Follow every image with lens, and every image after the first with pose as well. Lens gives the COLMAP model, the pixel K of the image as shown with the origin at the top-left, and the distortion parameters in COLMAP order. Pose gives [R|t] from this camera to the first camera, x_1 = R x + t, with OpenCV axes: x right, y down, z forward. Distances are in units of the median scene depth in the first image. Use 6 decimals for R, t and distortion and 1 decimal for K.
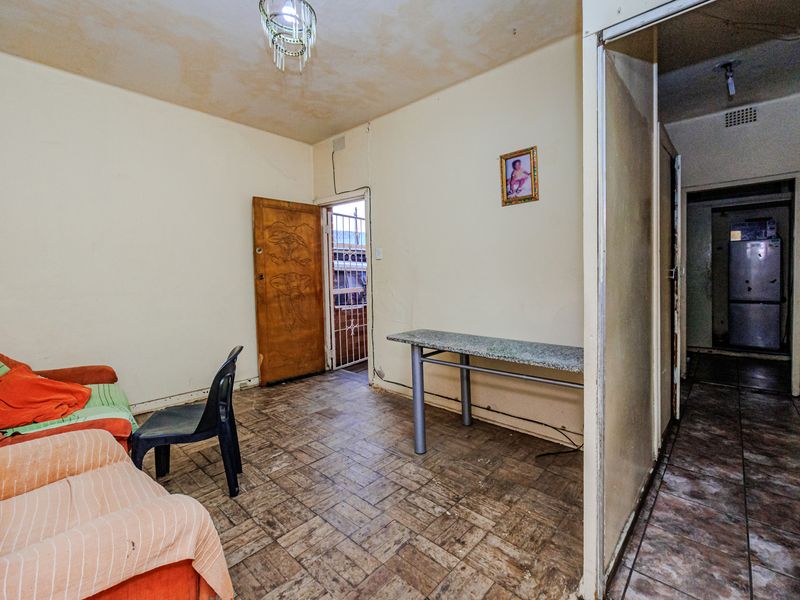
lens RADIAL K [[358.8, 0, 400.0], [0, 358.8, 294.3], [0, 0, 1]] dist [-0.001486, 0.000046]
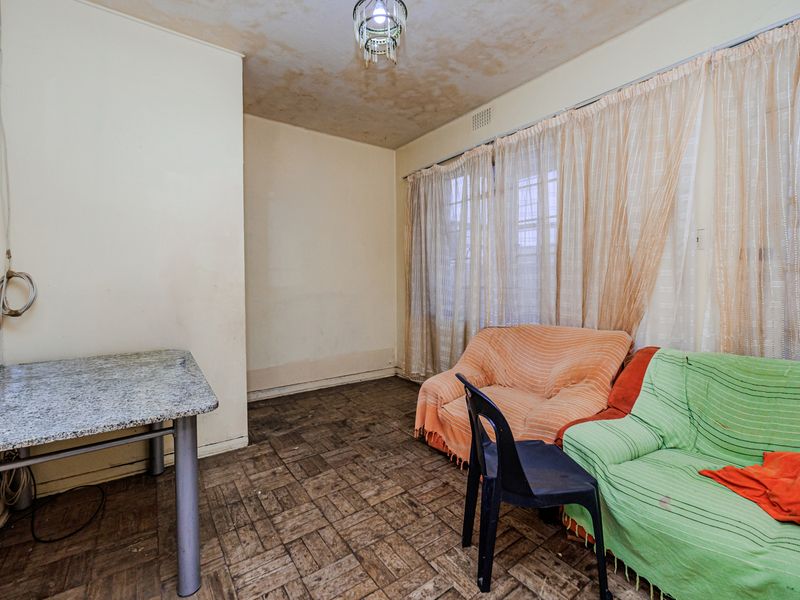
lens RADIAL K [[358.8, 0, 400.0], [0, 358.8, 294.3], [0, 0, 1]] dist [-0.001486, 0.000046]
pose [[-0.978979, 0.001055, 0.203961, -0.525986], [0.021363, 0.995017, 0.097391, -0.107636], [-0.202841, 0.099700, -0.974123, 1.941703]]
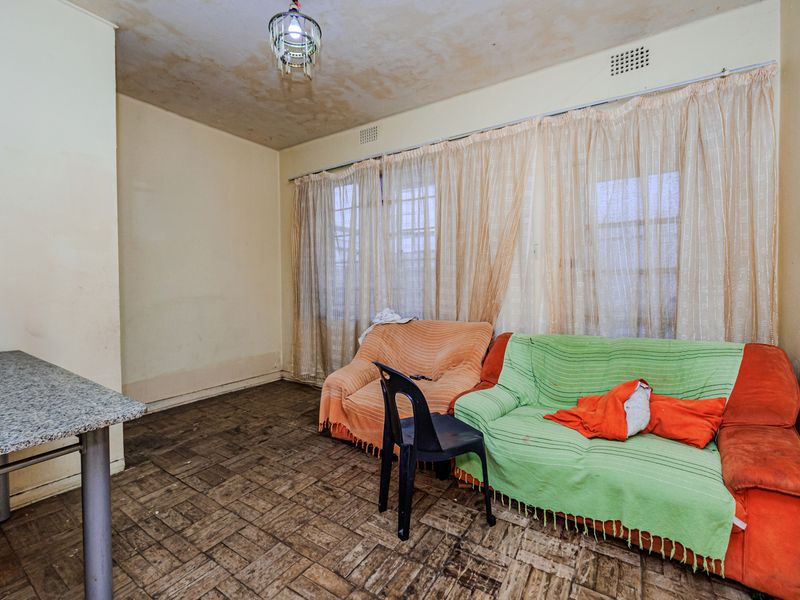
lens RADIAL K [[358.8, 0, 400.0], [0, 358.8, 294.3], [0, 0, 1]] dist [-0.001486, 0.000046]
pose [[-0.986616, 0.013487, -0.162504, -0.394234], [-0.001440, 0.995814, 0.091391, -0.107259], [0.163056, 0.090402, -0.982466, 2.064578]]
